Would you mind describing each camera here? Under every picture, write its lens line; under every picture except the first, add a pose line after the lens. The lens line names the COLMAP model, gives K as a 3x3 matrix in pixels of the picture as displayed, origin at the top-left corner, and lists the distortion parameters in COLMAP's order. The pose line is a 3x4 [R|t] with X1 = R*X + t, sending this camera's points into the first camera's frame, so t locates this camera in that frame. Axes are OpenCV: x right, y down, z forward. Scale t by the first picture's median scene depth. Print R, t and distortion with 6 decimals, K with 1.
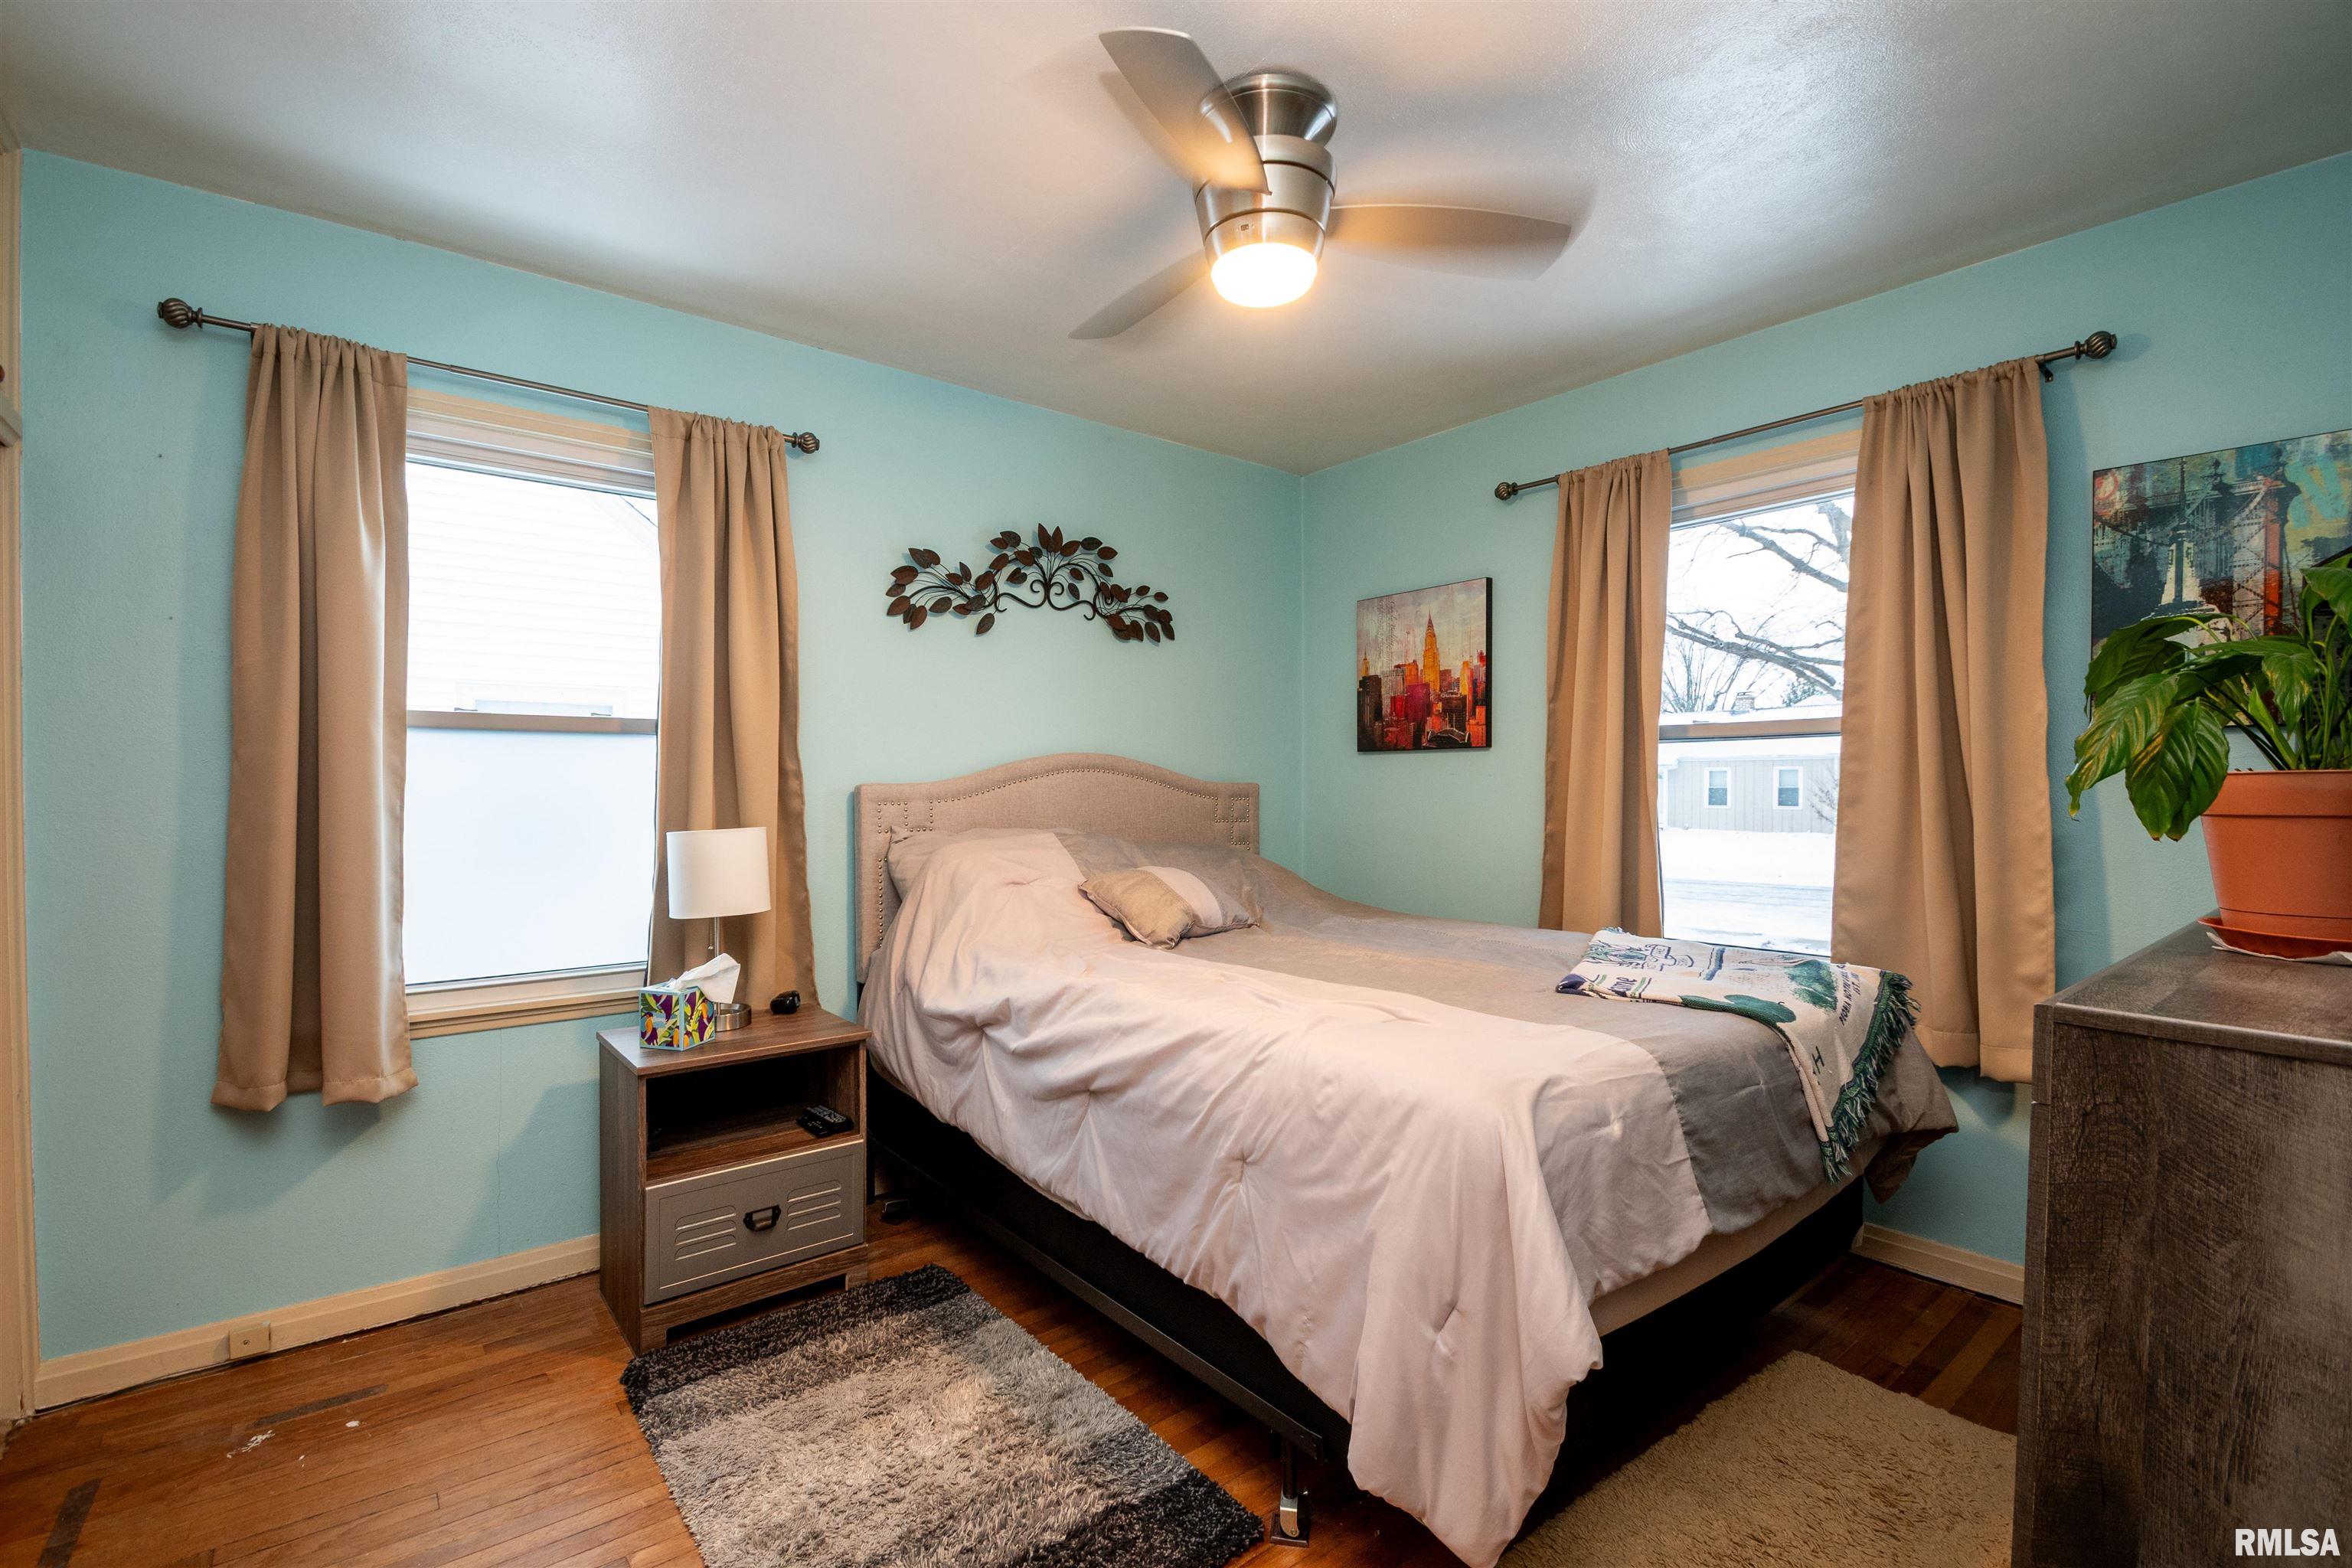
lens RADIAL K [[1070.2, 0, 1176.0], [0, 1070.2, 781.8], [0, 0, 1]] dist [-0.001257, -0.000426]
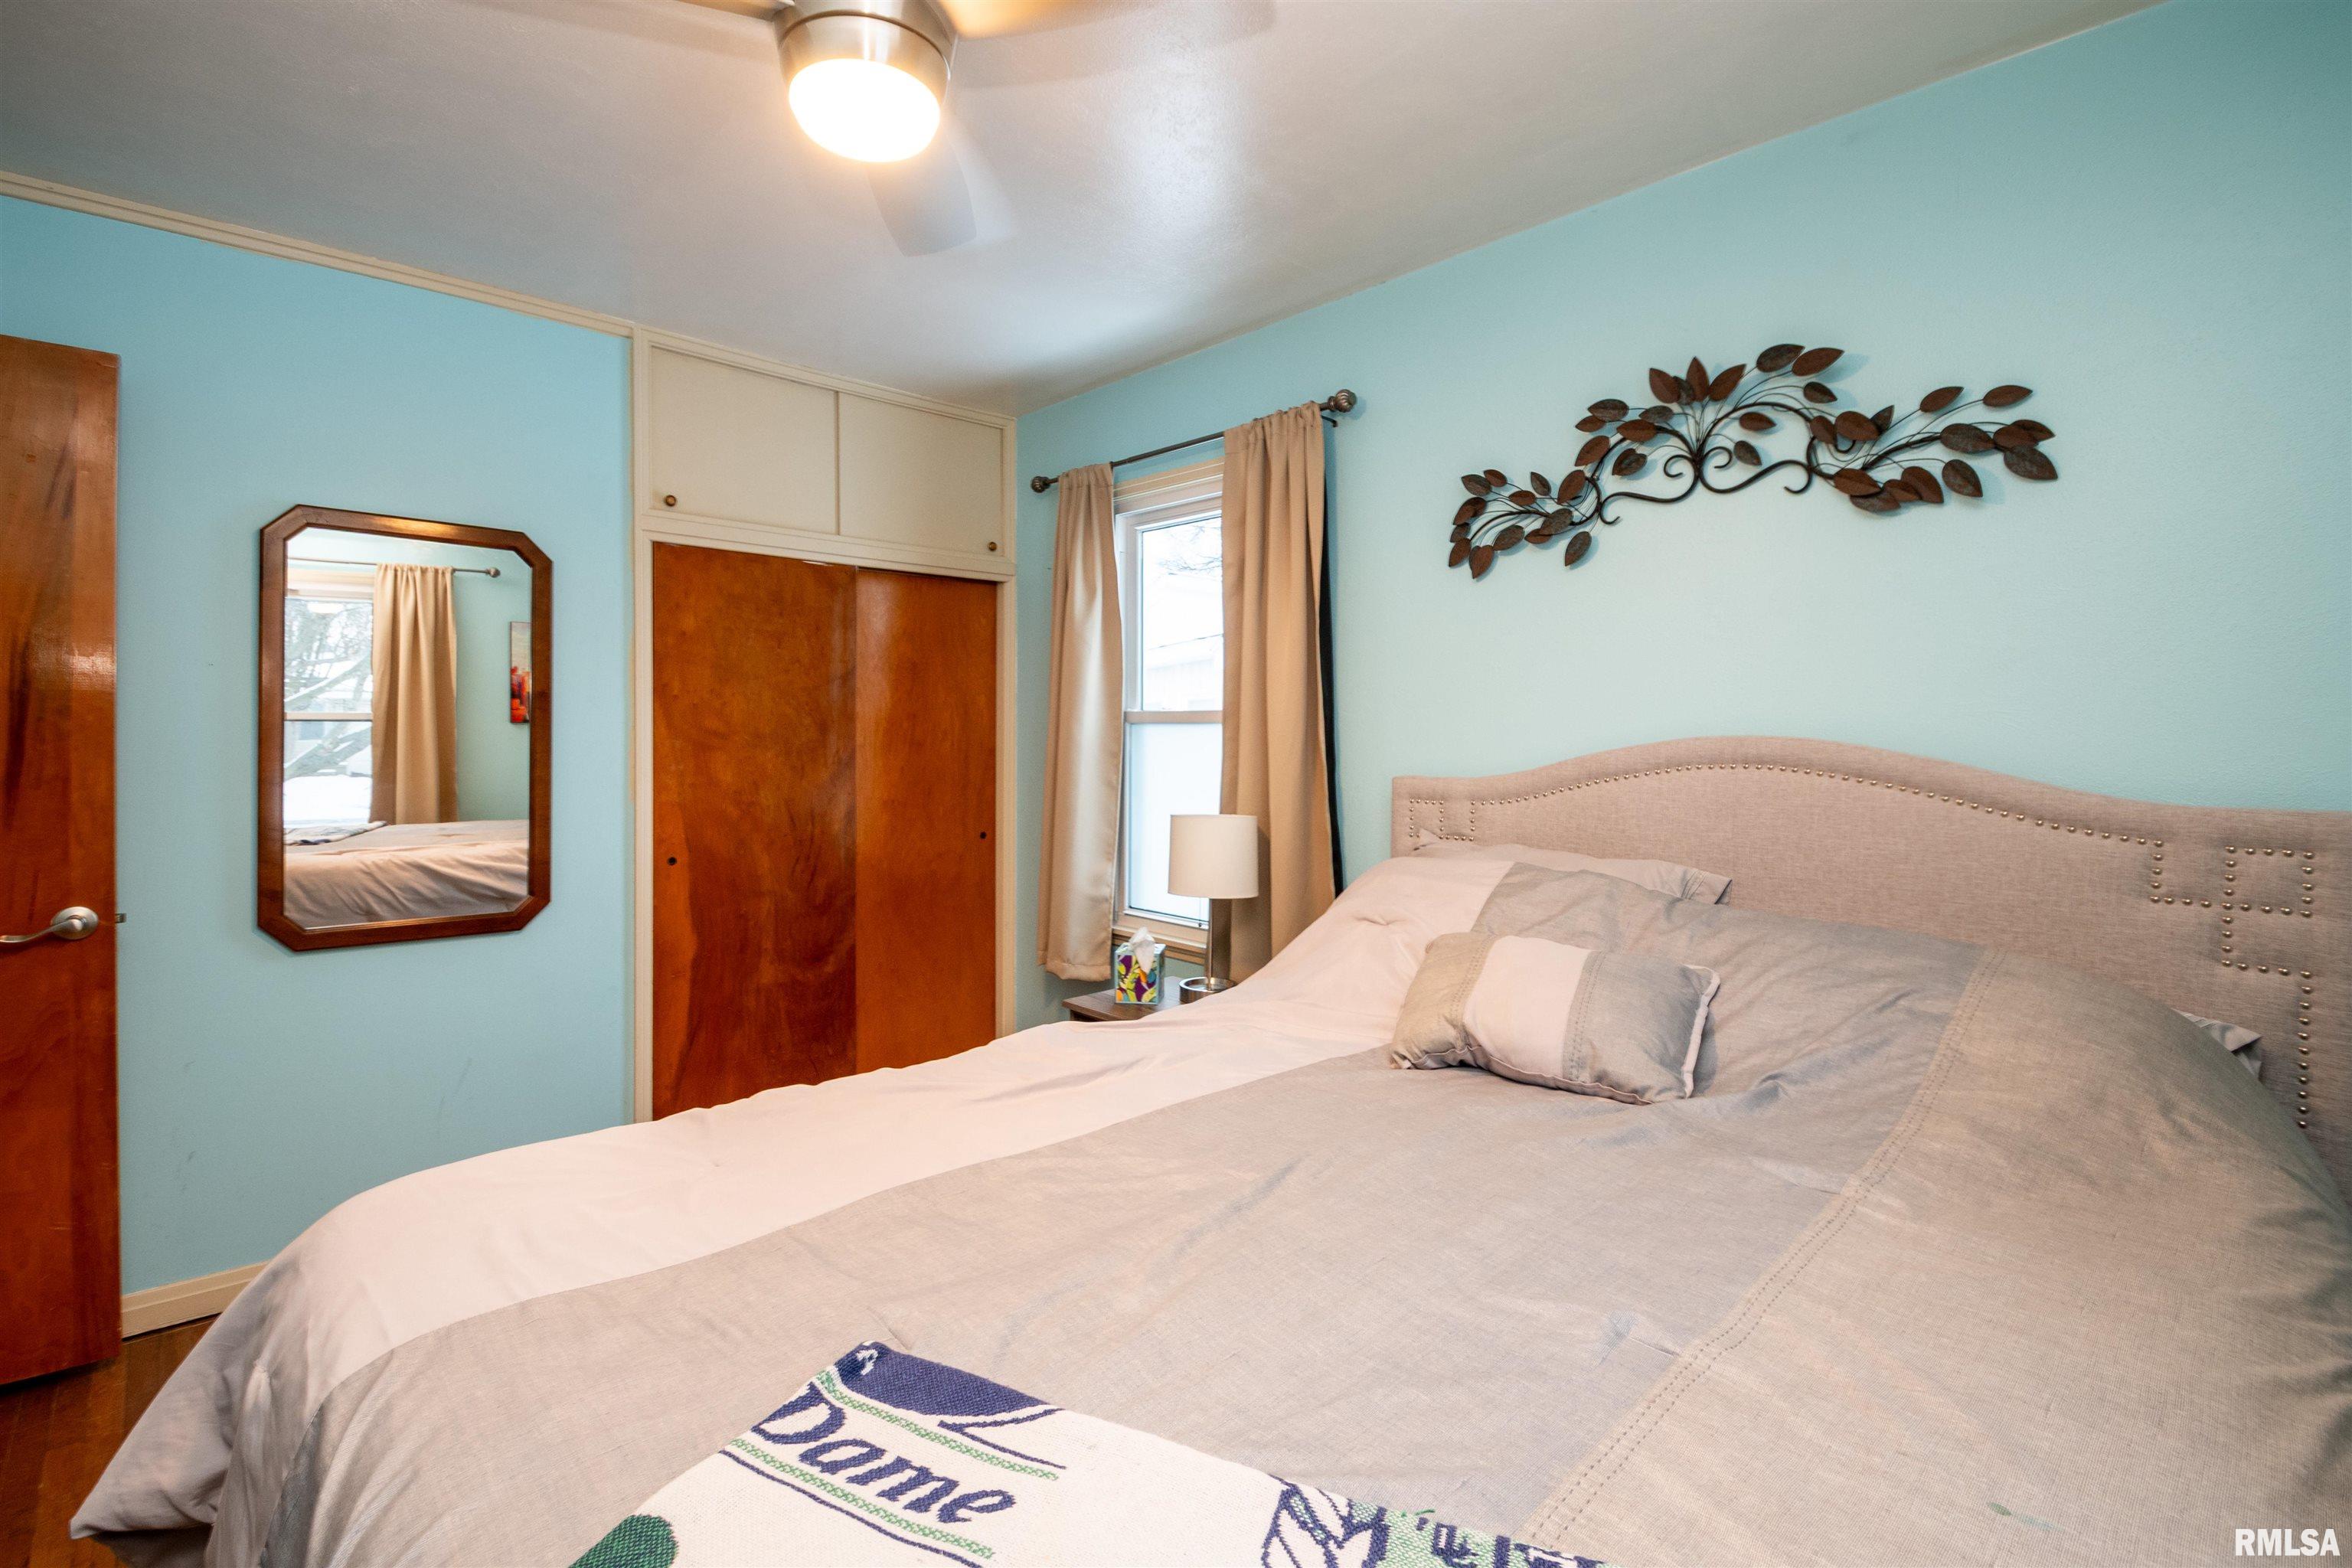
lens RADIAL K [[1070.2, 0, 1182.5], [0, 1070.2, 746.5], [0, 0, 1]] dist [-0.001257, -0.000426]
pose [[0.062700, 0.007677, -0.998003, 0.472515], [-0.012364, 0.999900, 0.006914, -0.022114], [0.997956, 0.011906, 0.062788, 0.684720]]
